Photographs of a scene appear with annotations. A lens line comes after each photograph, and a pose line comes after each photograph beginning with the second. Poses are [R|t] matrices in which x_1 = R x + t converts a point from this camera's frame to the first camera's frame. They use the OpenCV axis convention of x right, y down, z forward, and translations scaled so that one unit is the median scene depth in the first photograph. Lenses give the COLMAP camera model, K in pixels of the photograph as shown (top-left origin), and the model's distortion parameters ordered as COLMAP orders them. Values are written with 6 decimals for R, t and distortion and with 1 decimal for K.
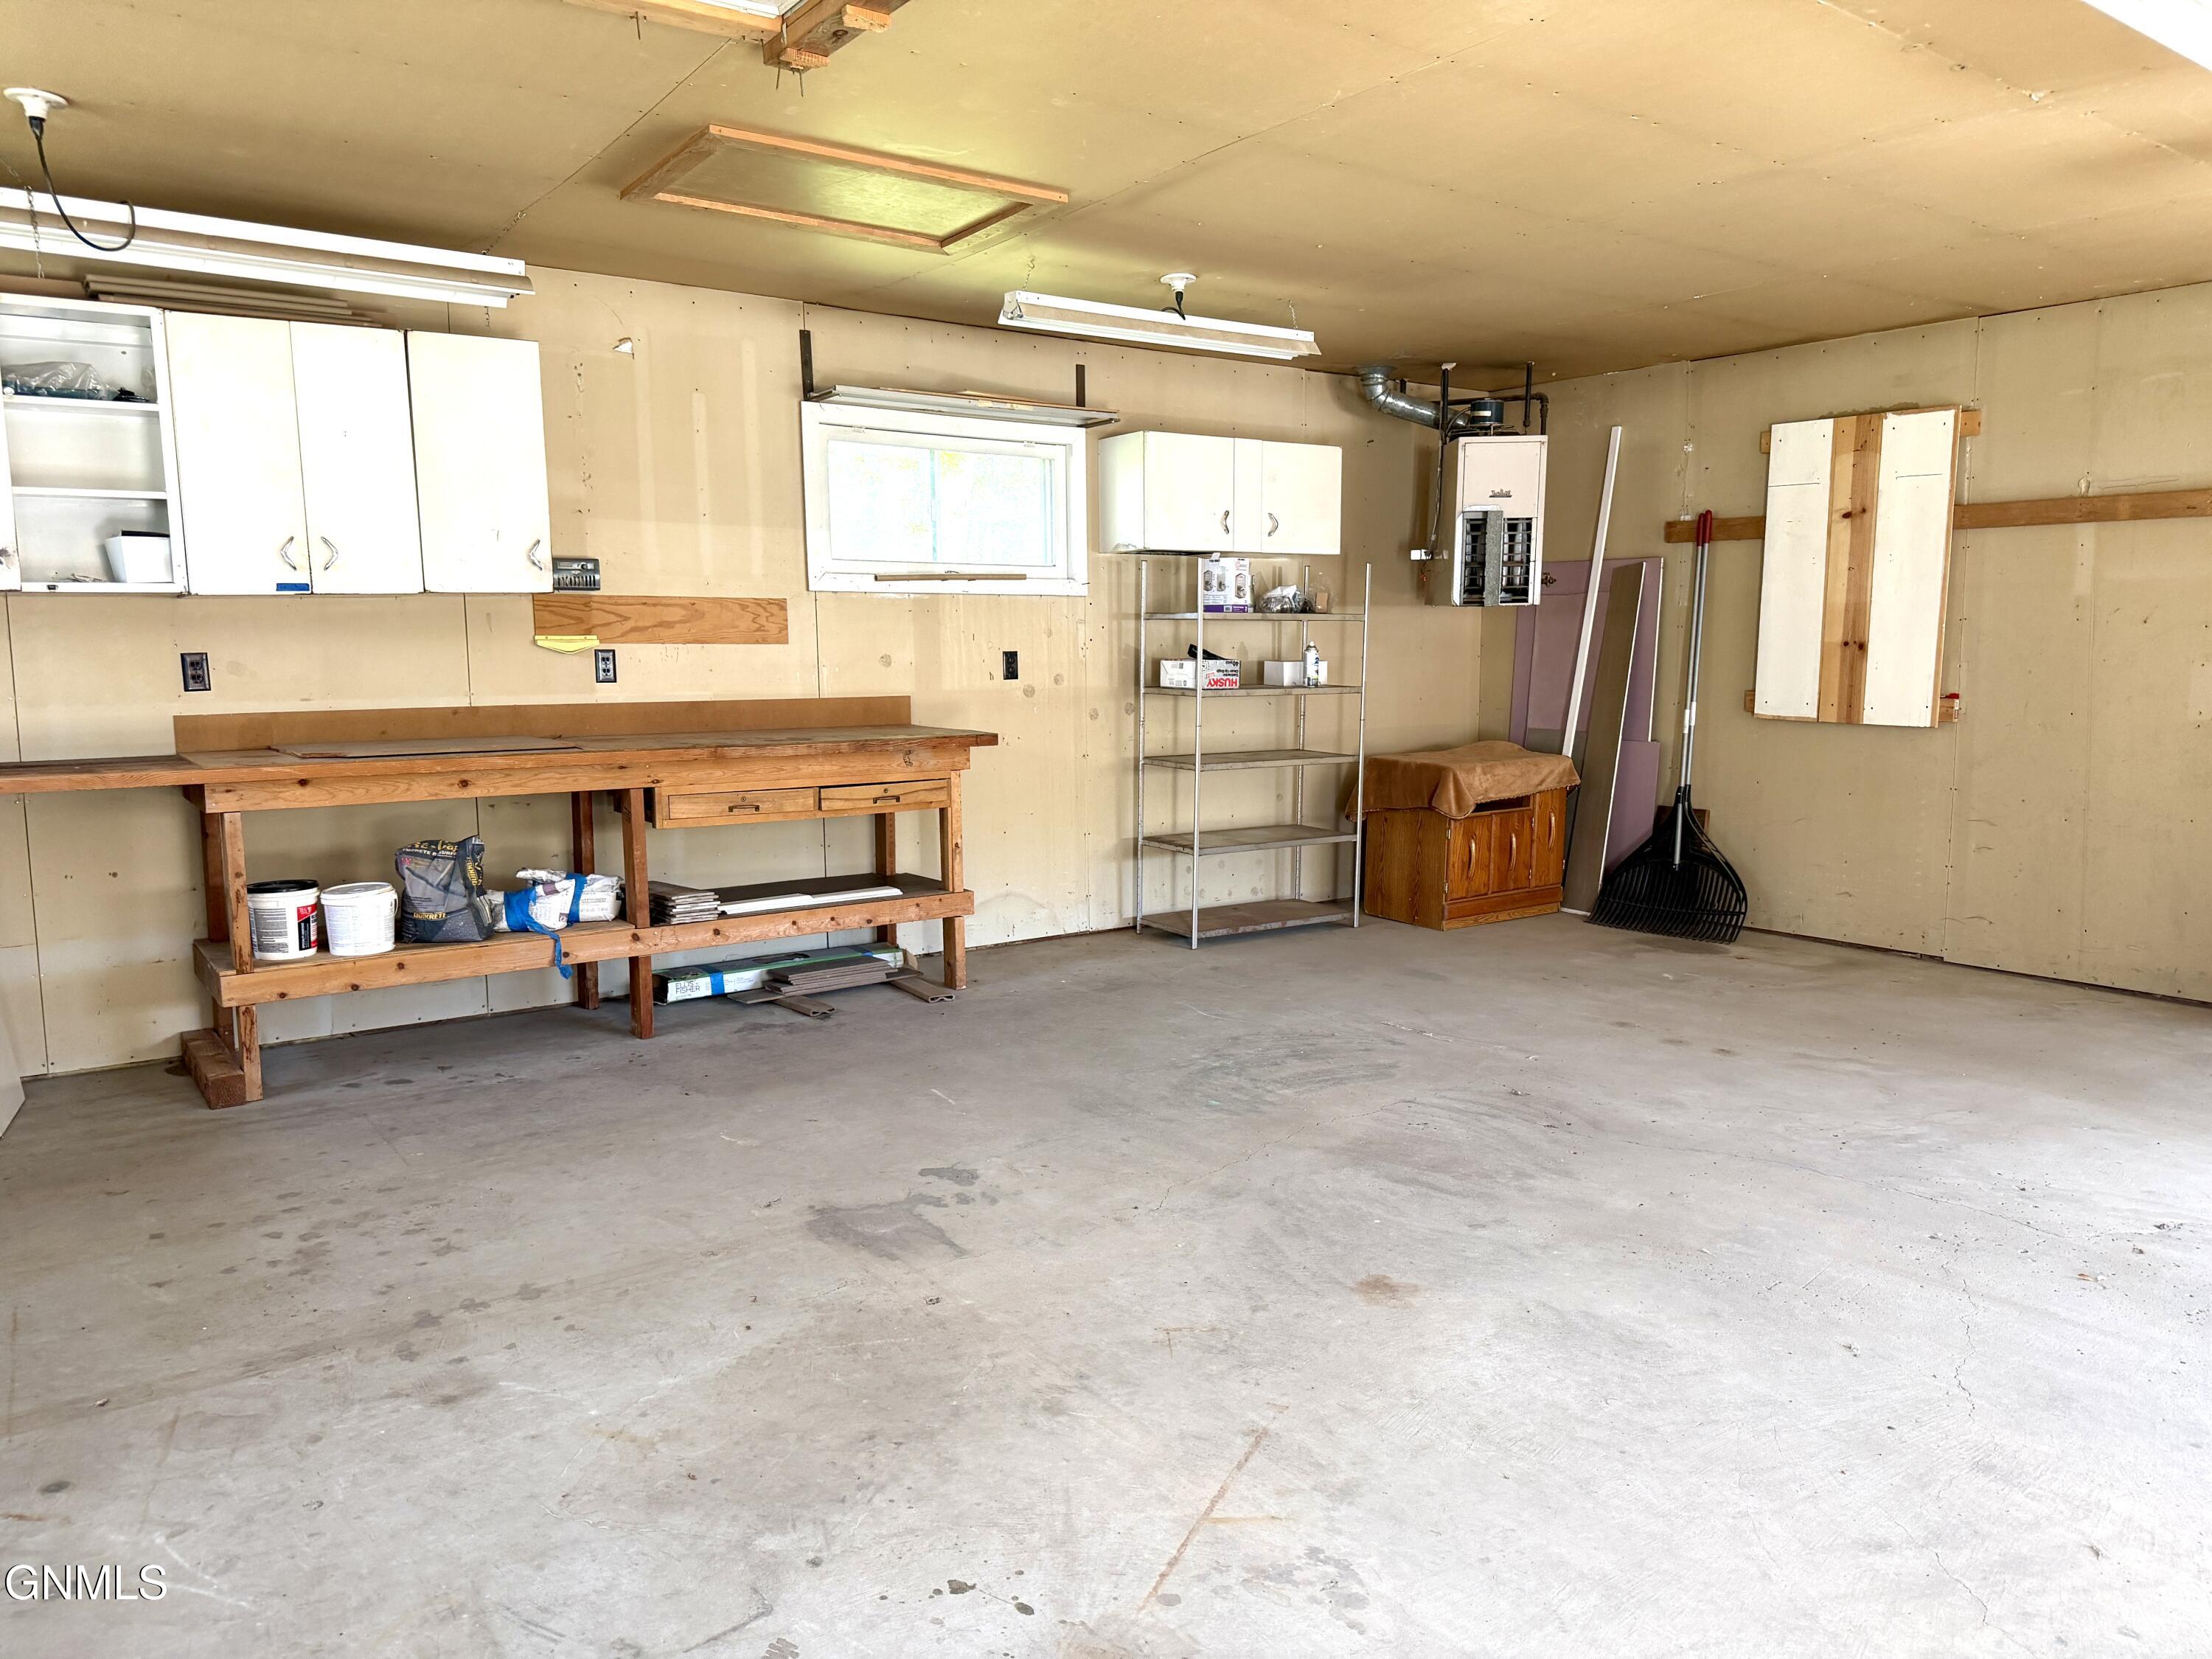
lens RADIAL K [[1522.3, 0, 1113.6], [0, 1522.3, 793.7], [0, 0, 1]] dist [-0.003252, -0.002884]
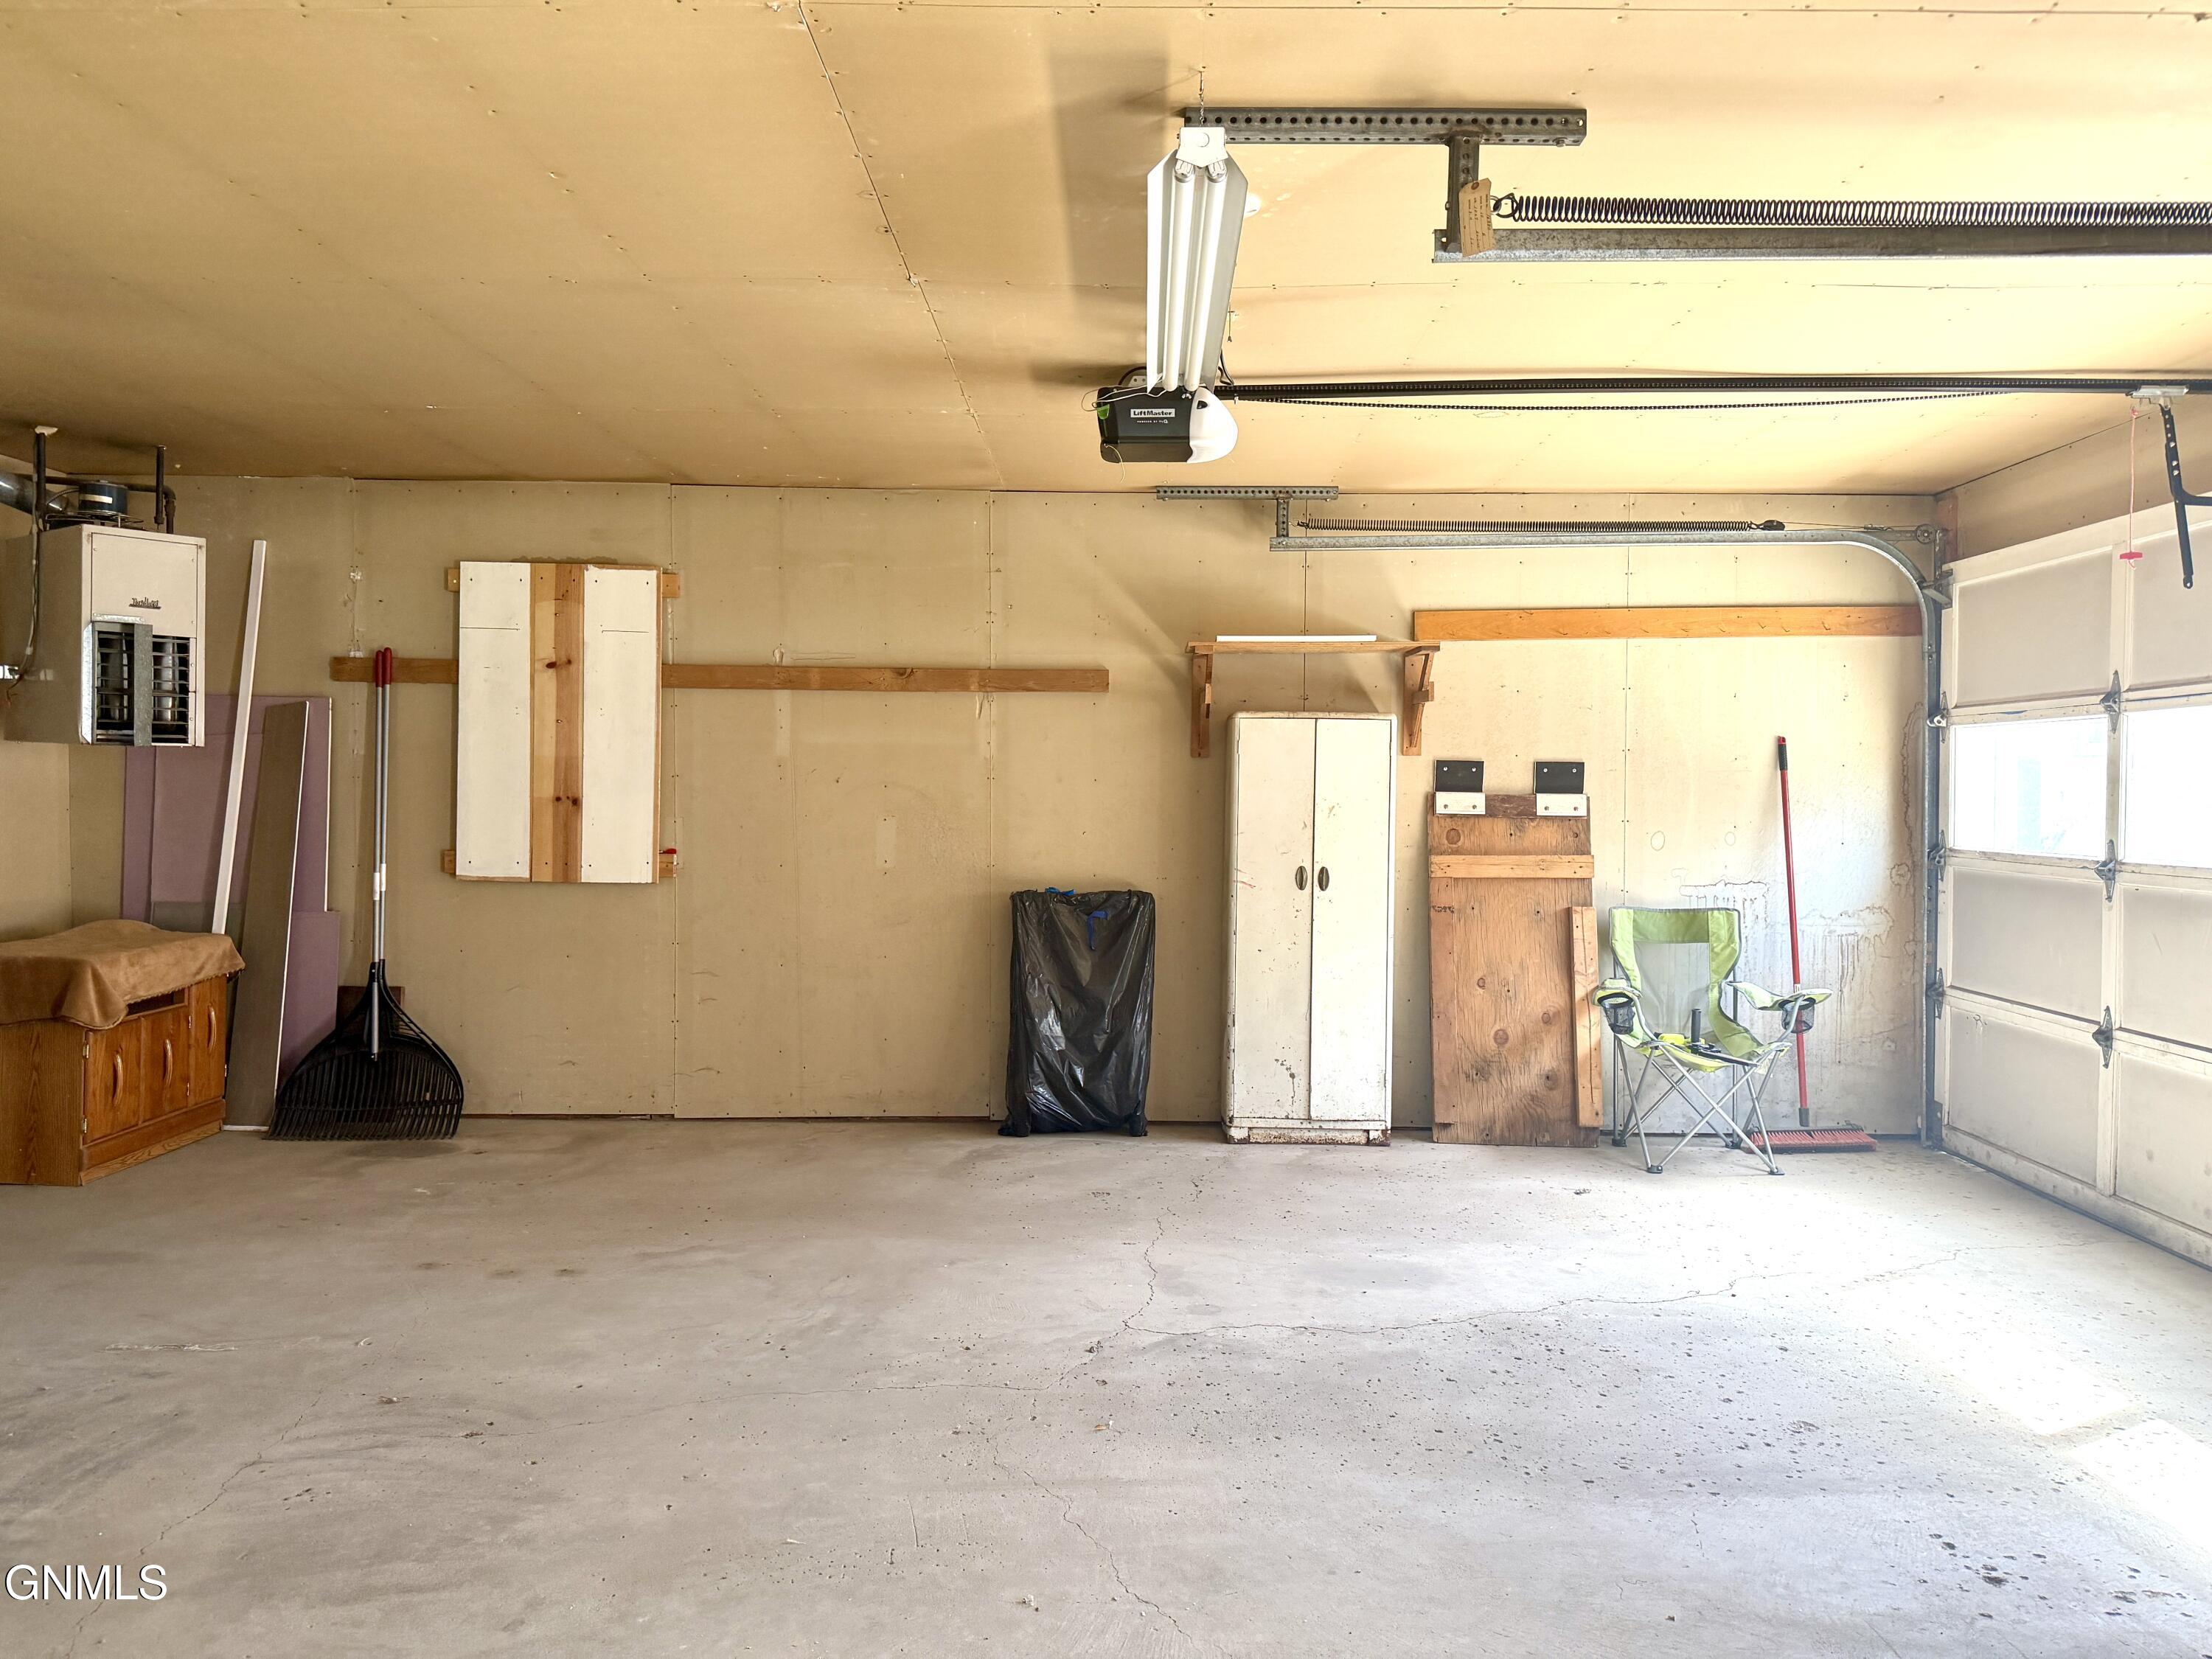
lens RADIAL K [[1522.3, 0, 1113.6], [0, 1522.3, 793.7], [0, 0, 1]] dist [-0.003252, -0.002884]
pose [[0.592022, 0.010615, 0.805852, -0.081423], [0.069303, 0.995539, -0.064027, -0.016789], [-0.802936, 0.093753, 0.588645, 0.161355]]
